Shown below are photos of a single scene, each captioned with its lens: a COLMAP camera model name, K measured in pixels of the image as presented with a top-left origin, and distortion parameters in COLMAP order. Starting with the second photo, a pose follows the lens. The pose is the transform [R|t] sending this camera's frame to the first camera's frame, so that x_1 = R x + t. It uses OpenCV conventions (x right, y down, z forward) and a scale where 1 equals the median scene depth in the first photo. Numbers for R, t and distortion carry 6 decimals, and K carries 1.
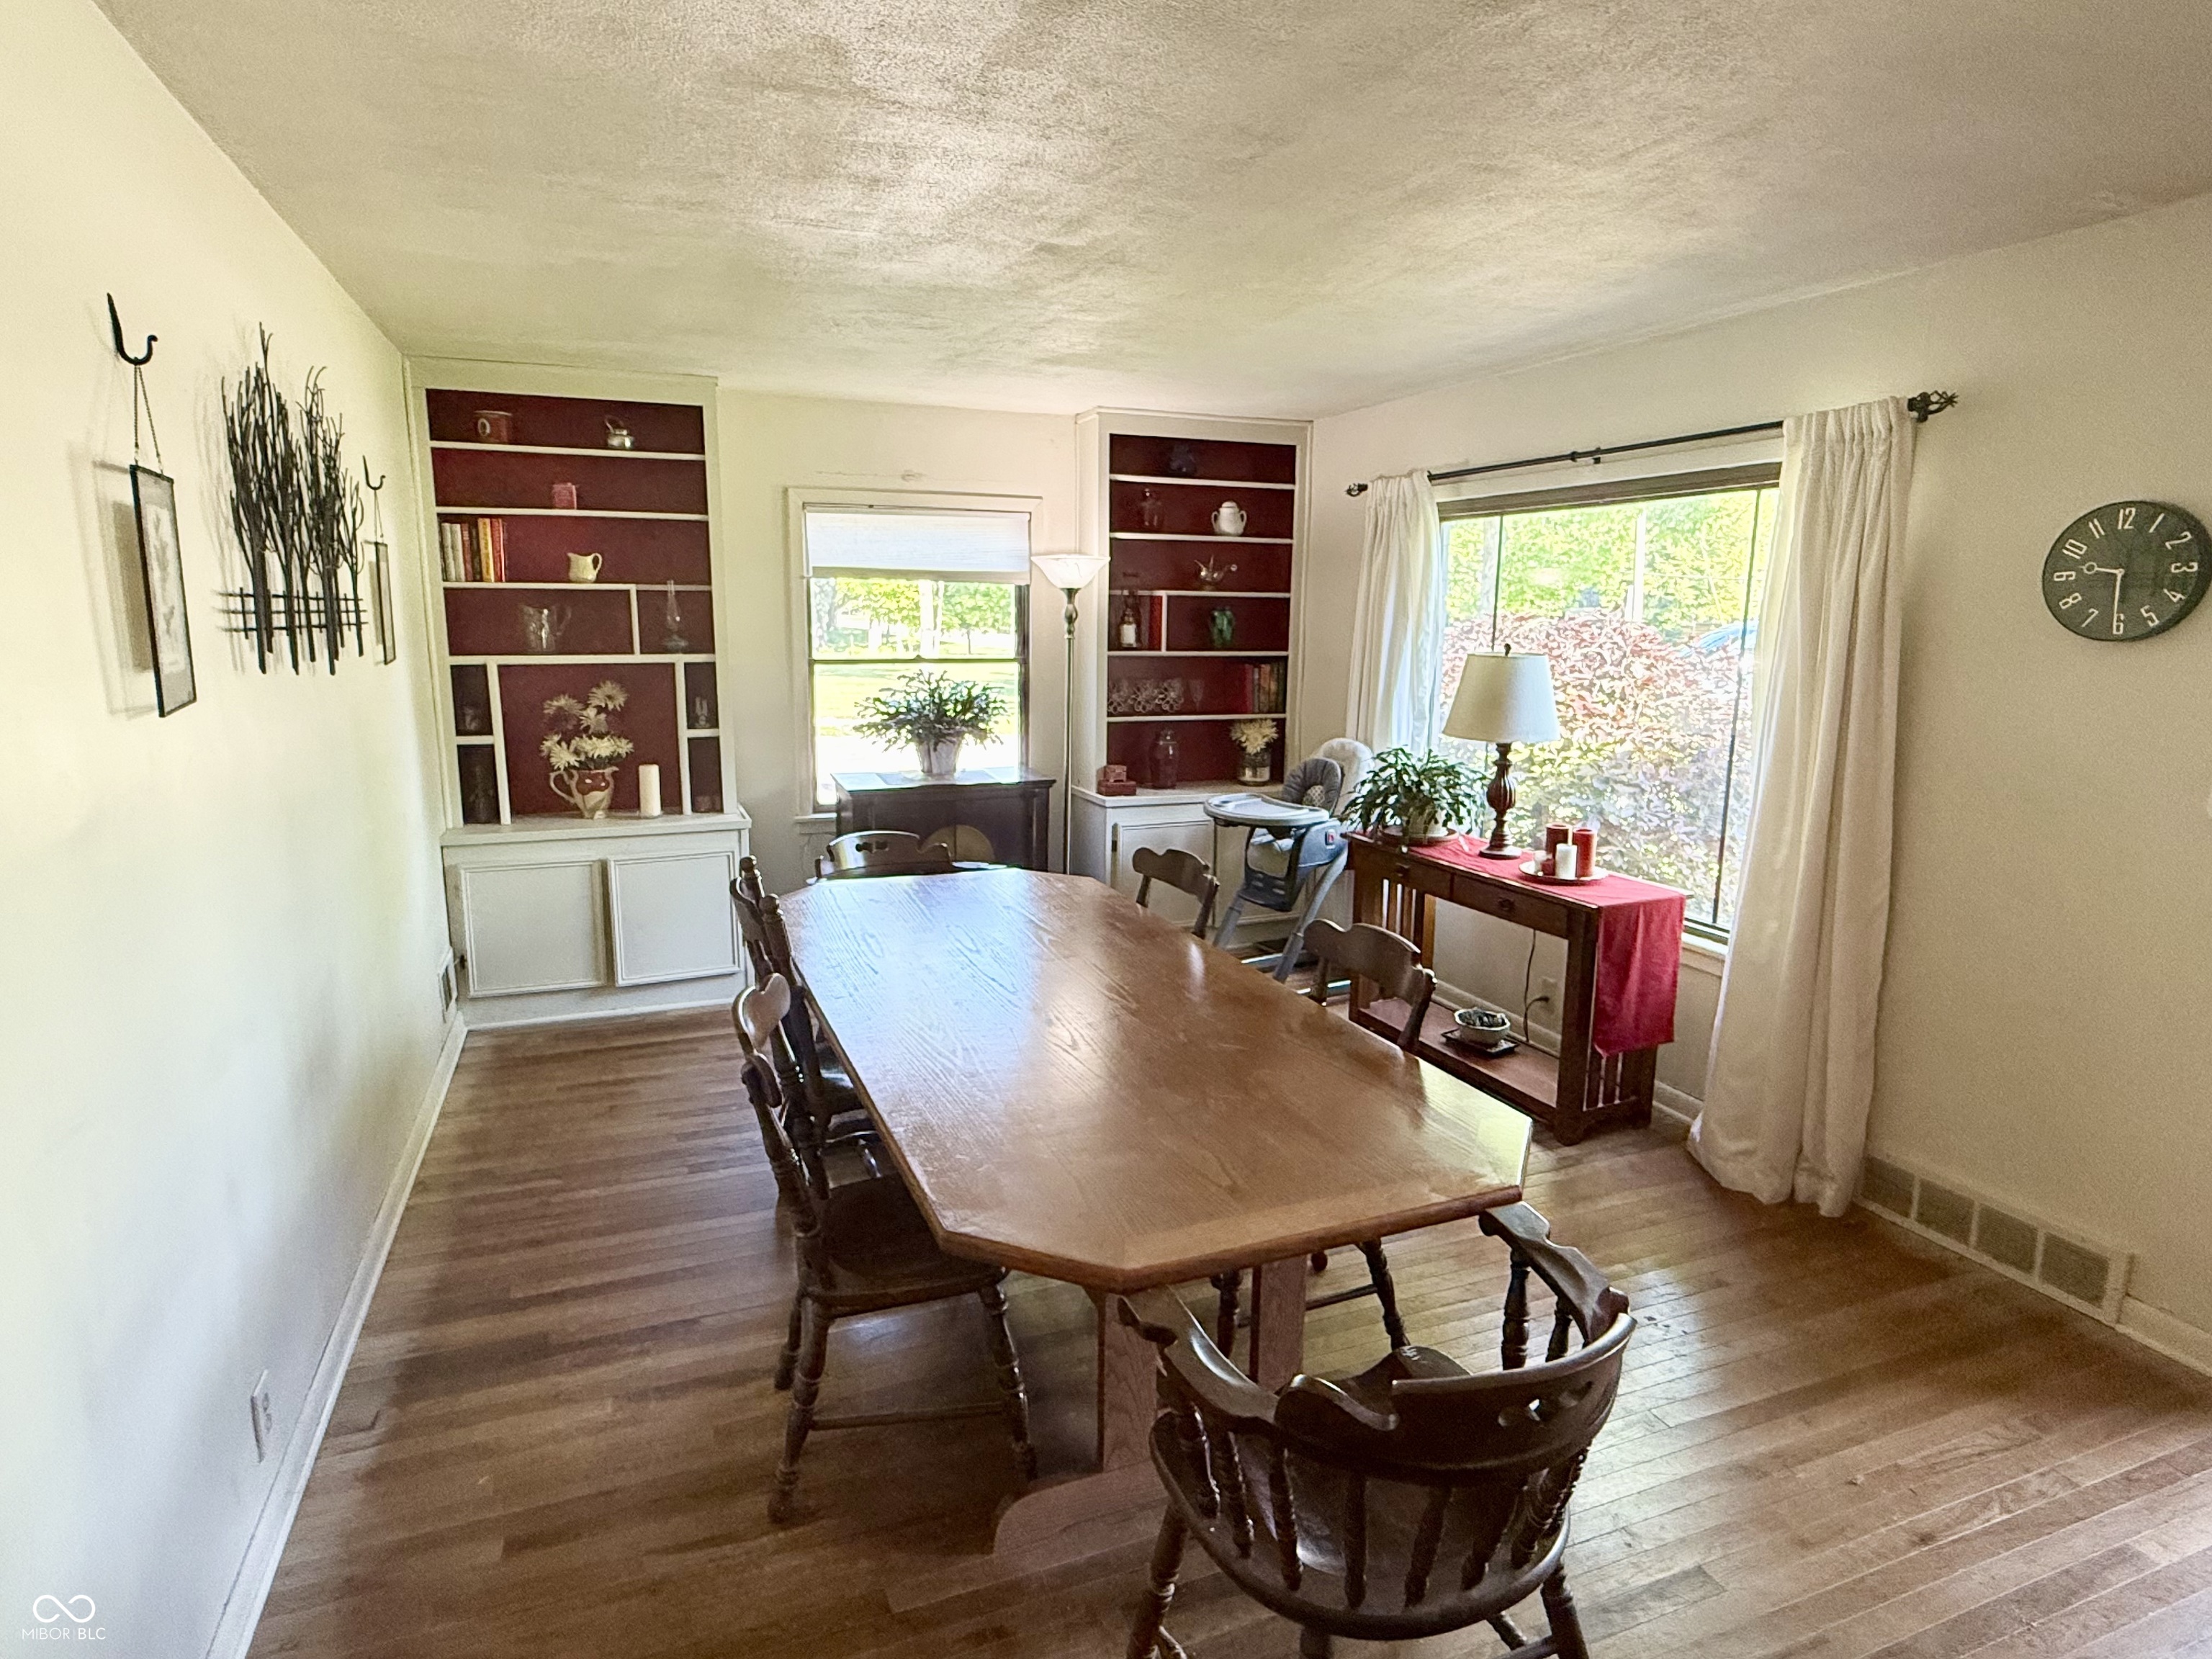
lens RADIAL K [[1214.4, 0, 1109.2], [0, 1214.4, 829.5], [0, 0, 1]] dist [0.002724, -0.000194]
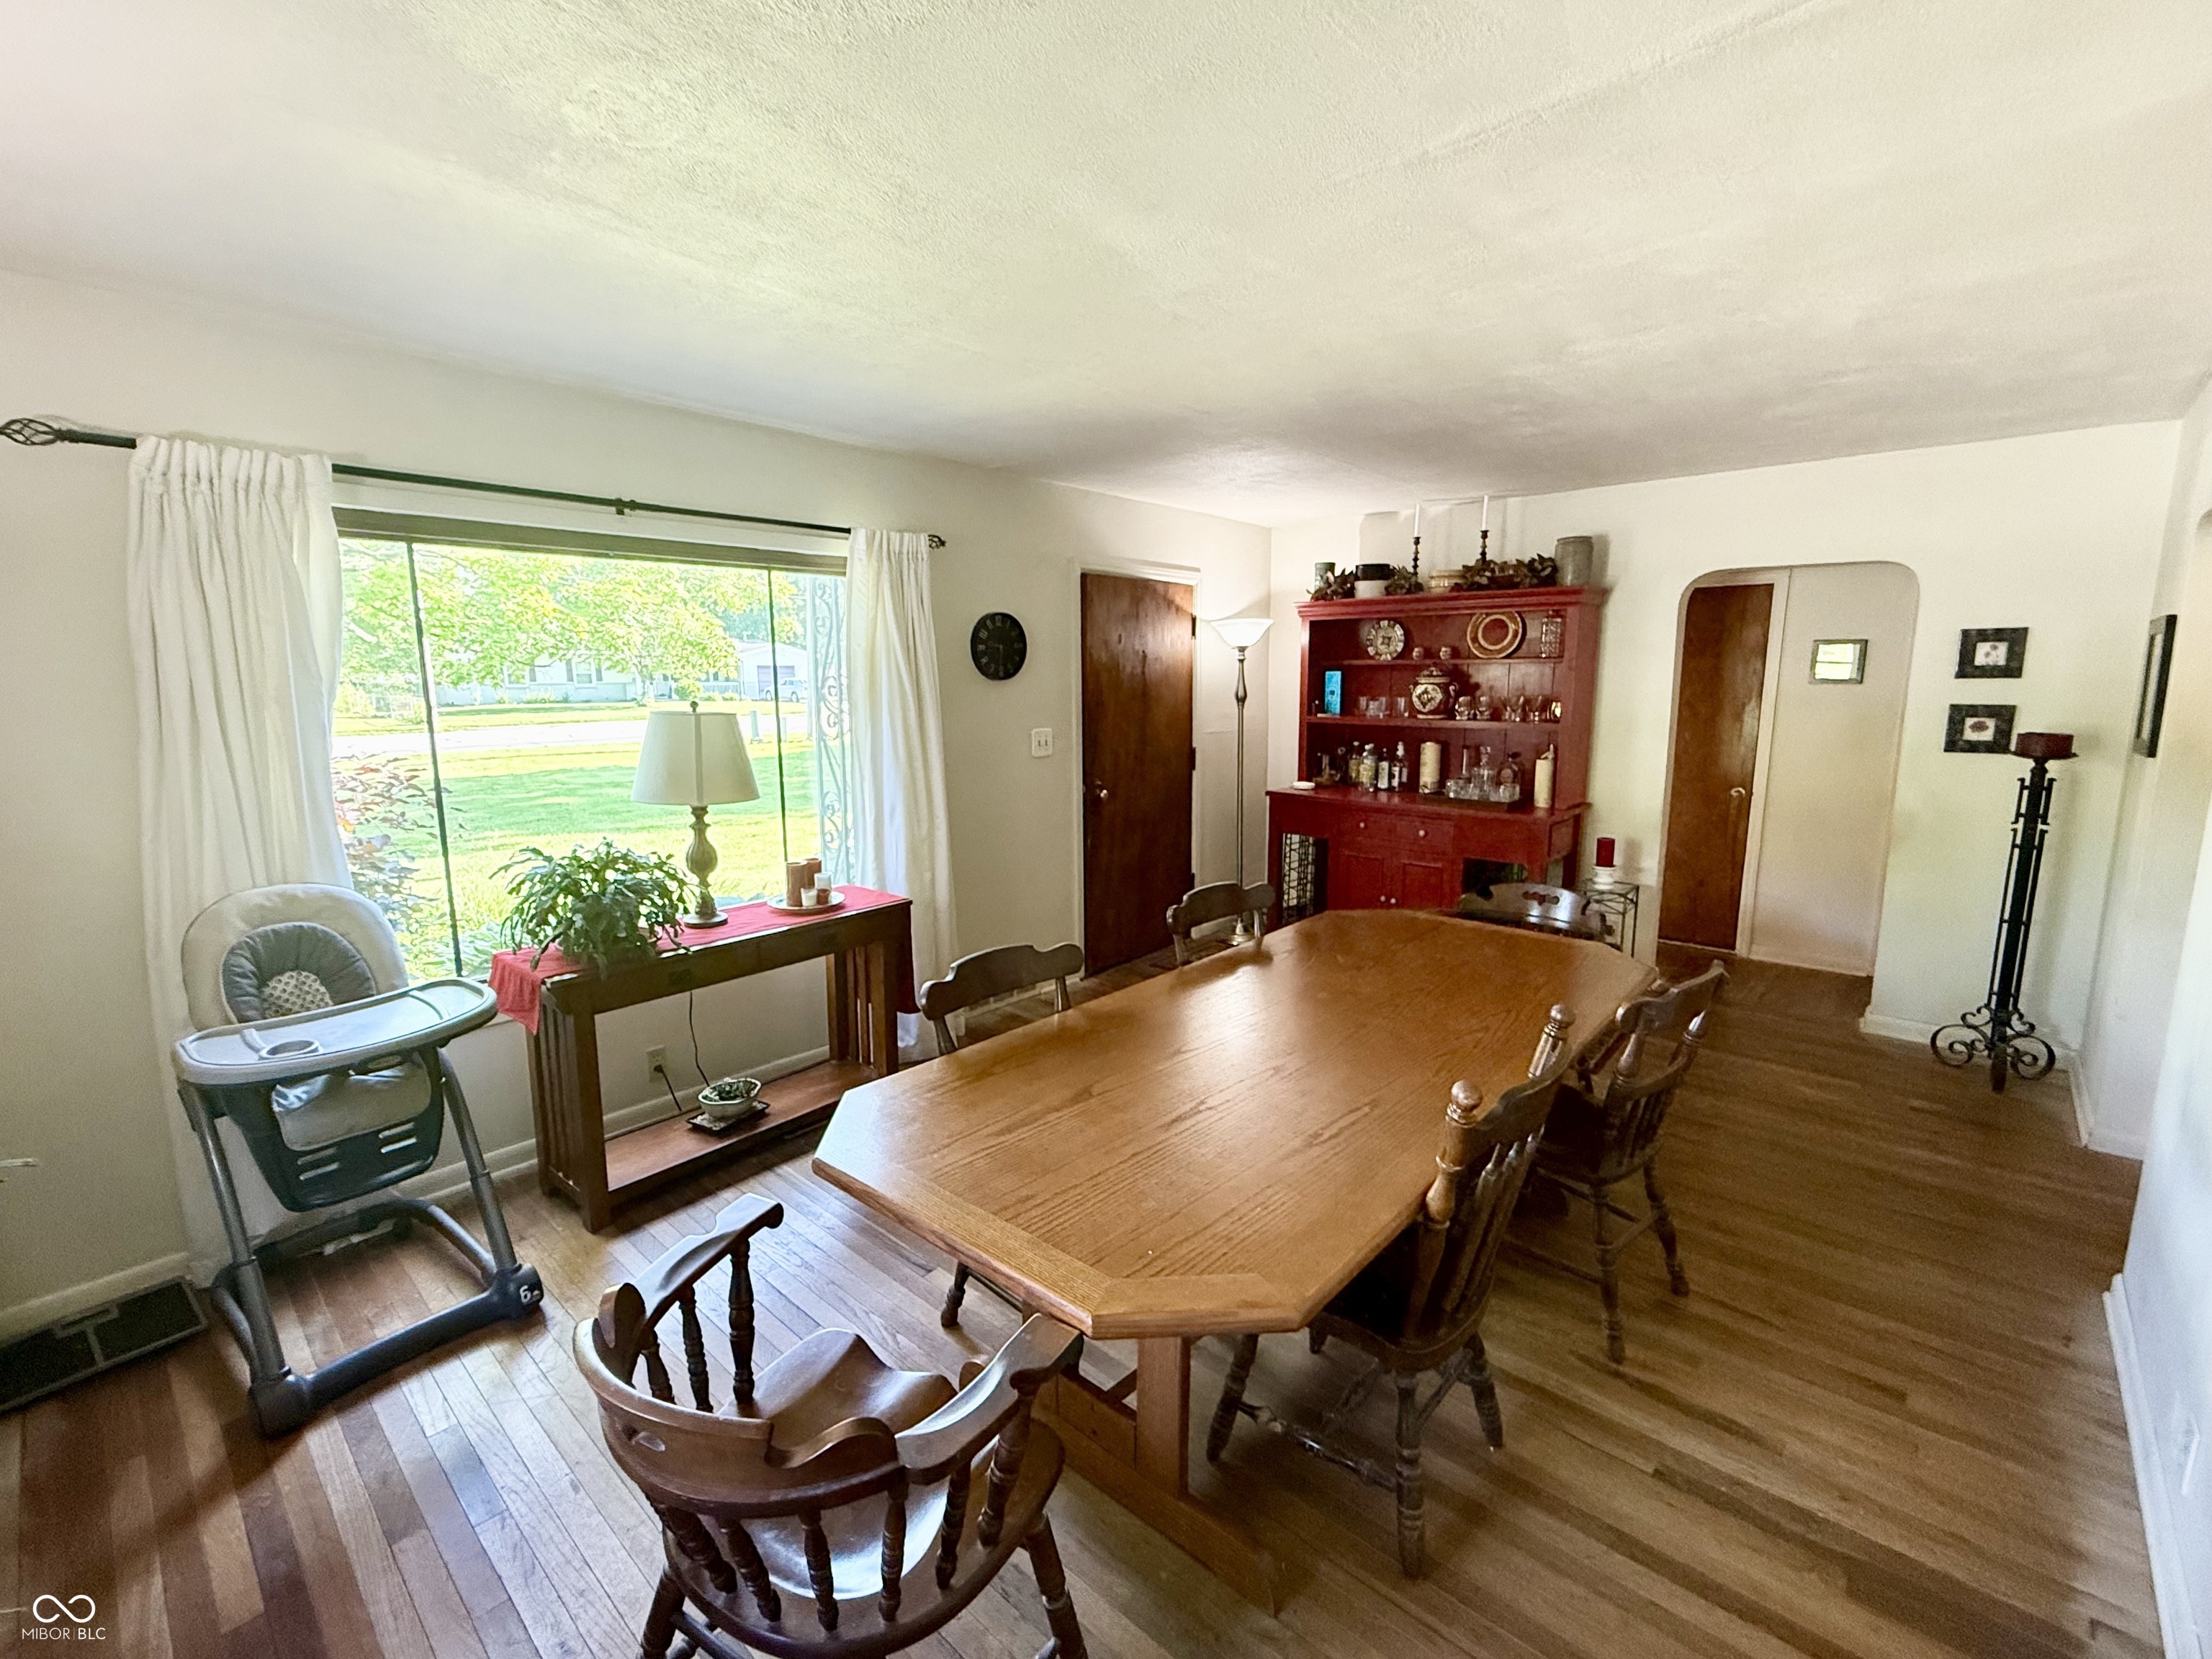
lens RADIAL K [[960.1, 0, 1105.7], [0, 960.1, 817.2], [0, 0, 1]] dist [-0.000628, -0.000107]
pose [[-0.450390, -0.136620, 0.882318, -0.704642], [0.163592, 0.958865, 0.231981, -0.270629], [-0.877717, 0.248822, -0.409513, 1.517804]]
